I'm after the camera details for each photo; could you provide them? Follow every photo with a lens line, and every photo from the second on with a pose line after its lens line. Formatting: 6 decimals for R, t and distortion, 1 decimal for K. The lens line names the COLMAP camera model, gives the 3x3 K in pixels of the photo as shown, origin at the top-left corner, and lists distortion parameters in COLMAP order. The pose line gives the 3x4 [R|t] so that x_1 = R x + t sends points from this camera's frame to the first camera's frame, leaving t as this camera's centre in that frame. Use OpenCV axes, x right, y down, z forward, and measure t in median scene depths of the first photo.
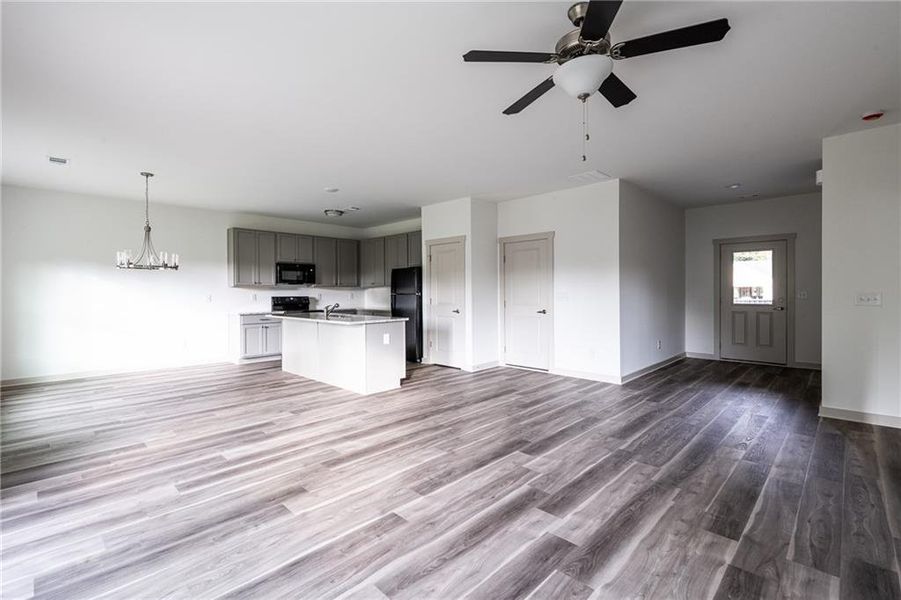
lens RADIAL K [[404.4, 0, 449.1], [0, 404.4, 296.6], [0, 0, 1]] dist [-0.000460, -0.000073]
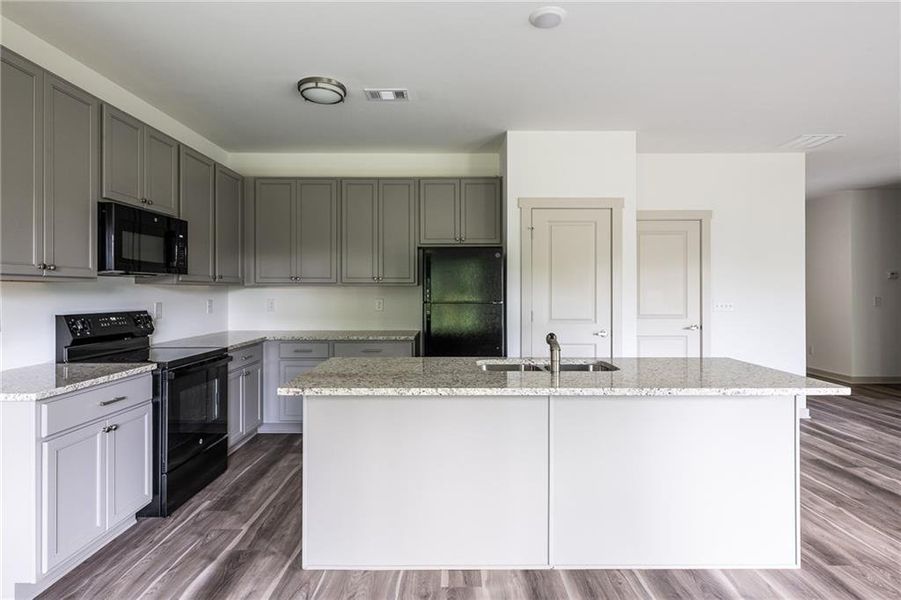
lens RADIAL K [[470.1, 0, 453.1], [0, 470.1, 288.7], [0, 0, 1]] dist [-0.000275, -0.001131]
pose [[0.718184, 0.008467, 0.695802, -0.744994], [0.004123, 0.999857, -0.016422, -0.019083], [-0.695841, 0.014663, 0.718046, 0.883057]]
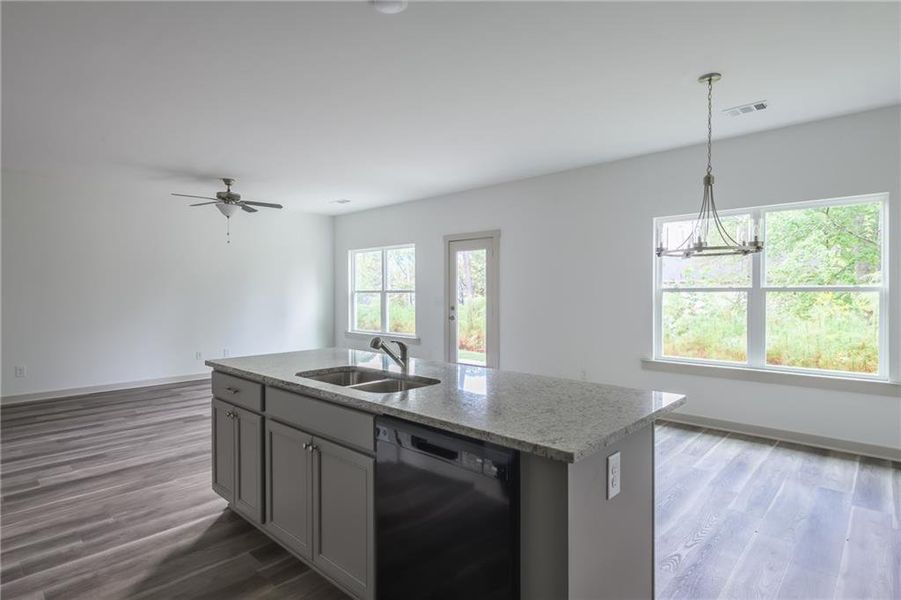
lens RADIAL K [[473.4, 0, 450.5], [0, 473.4, 300.0], [0, 0, 1]] dist [0.002677, 0.000148]
pose [[-0.999746, 0.008518, -0.020880, -0.388080], [0.007945, 0.999593, 0.027383, -0.028516], [0.021105, 0.027211, -0.999407, 1.628637]]
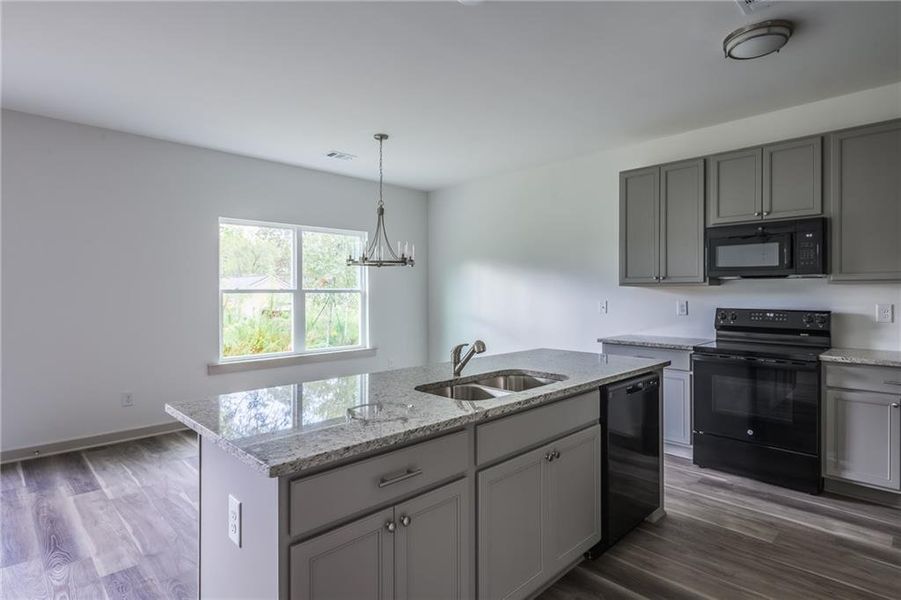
lens RADIAL K [[472.3, 0, 451.6], [0, 472.3, 292.7], [0, 0, 1]] dist [-0.000512, -0.000510]
pose [[-0.023297, 0.005214, -0.999715, 0.107854], [-0.009331, 0.999942, 0.005433, -0.025721], [0.999685, 0.009455, -0.023247, 1.150826]]
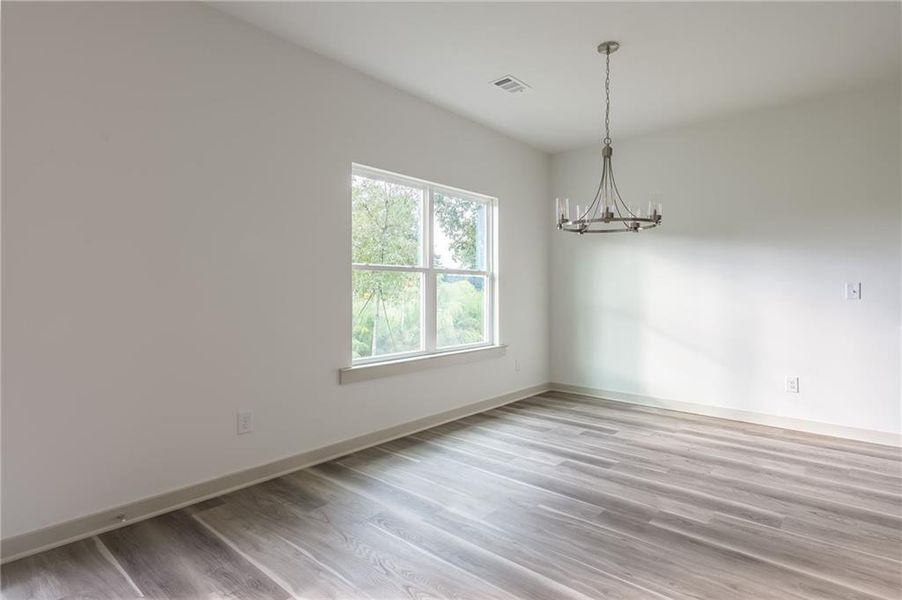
lens RADIAL K [[470.6, 0, 453.6], [0, 470.6, 288.7], [0, 0, 1]] dist [-0.000275, -0.001131]
pose [[0.056558, -0.001637, -0.998398, -0.150896], [-0.015669, 0.999874, -0.002527, 0.013319], [0.998276, 0.015787, 0.056525, 0.771436]]
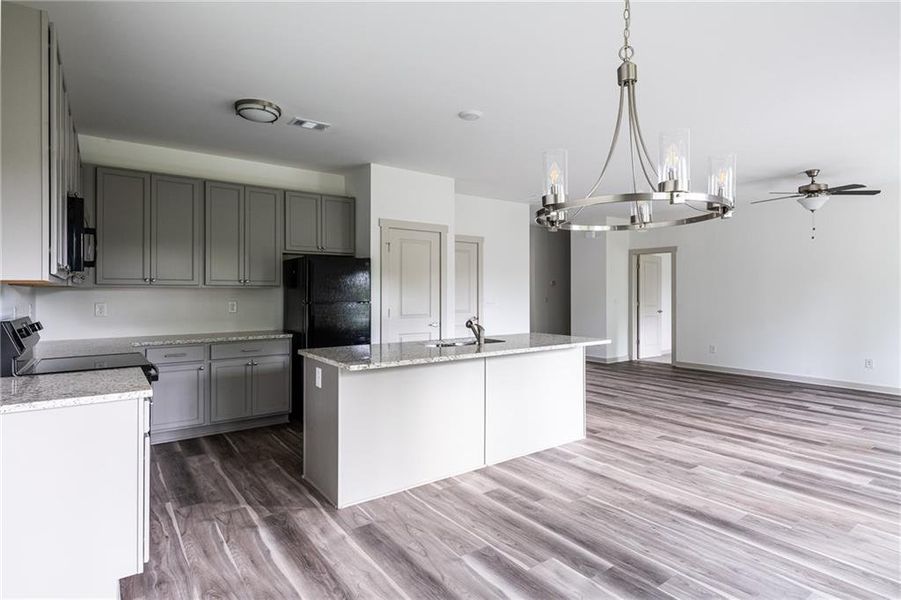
lens RADIAL K [[470.1, 0, 453.1], [0, 470.1, 288.7], [0, 0, 1]] dist [-0.000275, -0.001131]
pose [[0.166837, 0.014137, 0.985883, -1.076864], [0.011427, 0.999802, -0.016270, -0.019286], [-0.985918, 0.013981, 0.166643, 1.066226]]
